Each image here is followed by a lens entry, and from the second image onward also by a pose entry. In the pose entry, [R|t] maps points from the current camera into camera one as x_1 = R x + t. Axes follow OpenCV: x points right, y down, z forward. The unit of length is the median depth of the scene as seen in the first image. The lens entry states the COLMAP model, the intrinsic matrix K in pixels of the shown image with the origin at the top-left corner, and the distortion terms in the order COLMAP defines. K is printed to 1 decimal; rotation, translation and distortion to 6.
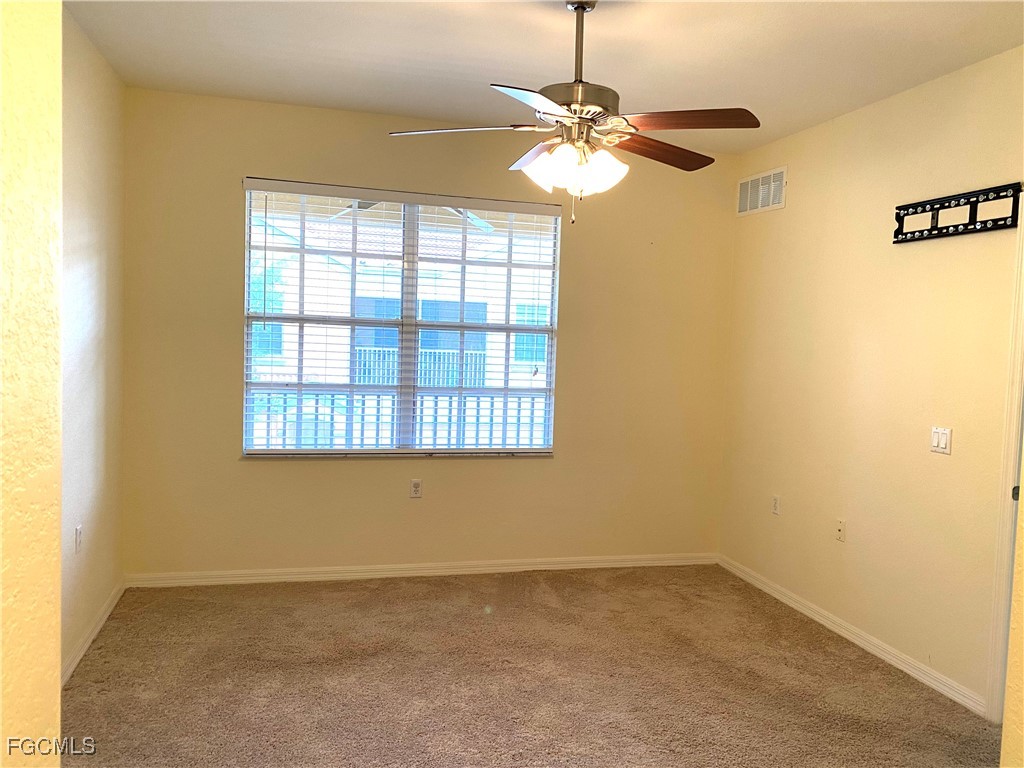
lens RADIAL K [[785.0, 0, 508.3], [0, 785.0, 402.8], [0, 0, 1]] dist [0.002713, -0.000469]
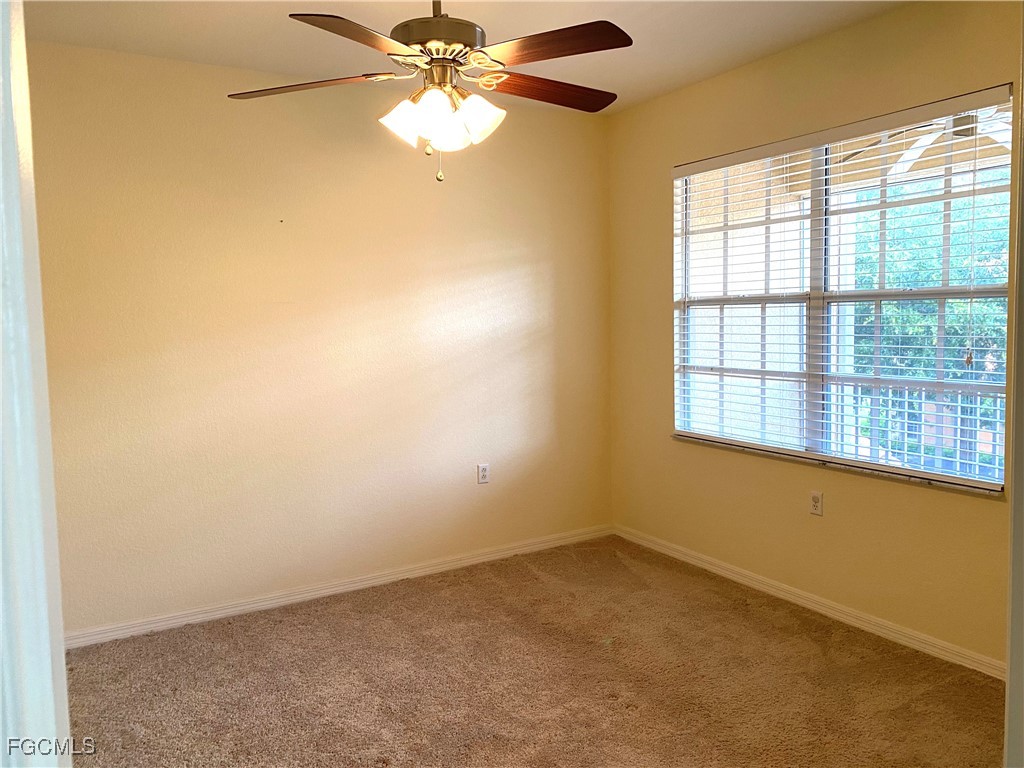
lens RADIAL K [[780.4, 0, 512.0], [0, 780.4, 384.0], [0, 0, 1]] dist [0.004978, -0.000525]
pose [[0.237209, 0.051425, -0.970097, 0.605655], [-0.028085, 0.998544, 0.046065, -0.042585], [0.971053, 0.016318, 0.238308, 0.529711]]
